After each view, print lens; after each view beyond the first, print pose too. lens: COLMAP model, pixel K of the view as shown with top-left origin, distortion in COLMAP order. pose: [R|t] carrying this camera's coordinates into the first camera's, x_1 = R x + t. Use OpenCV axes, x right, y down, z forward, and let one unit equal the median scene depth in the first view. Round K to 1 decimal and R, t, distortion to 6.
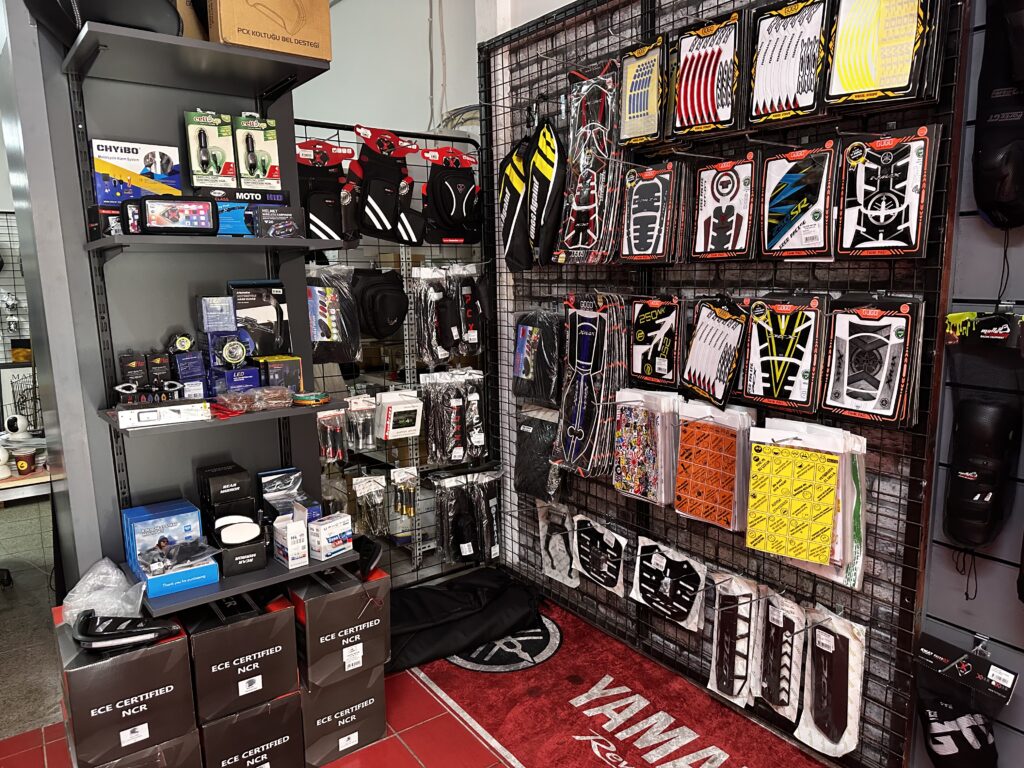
lens RADIAL K [[726.2, 0, 502.6], [0, 726.2, 389.4], [0, 0, 1]] dist [0.062583, -0.067416]
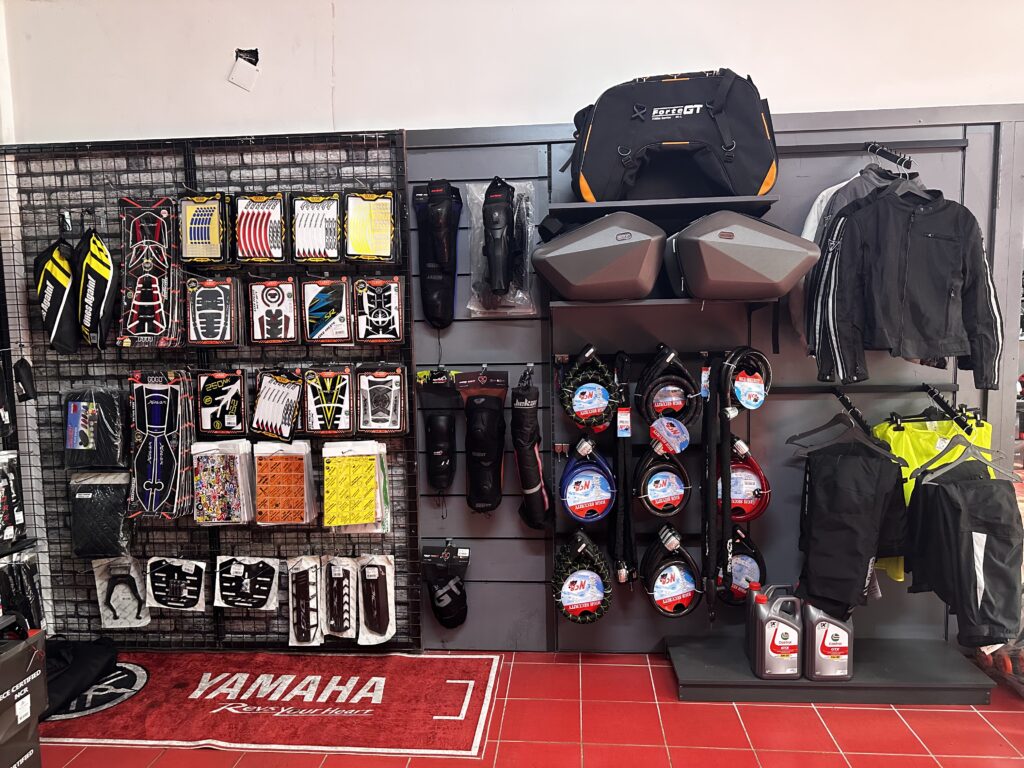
lens RADIAL K [[726.2, 0, 511.3], [0, 726.2, 383.9], [0, 0, 1]] dist [0.062583, -0.067416]
pose [[0.640761, -0.058085, 0.765540, -0.534786], [0.138421, 0.989534, -0.040778, 0.030230], [-0.755159, 0.132096, 0.642095, -0.309802]]
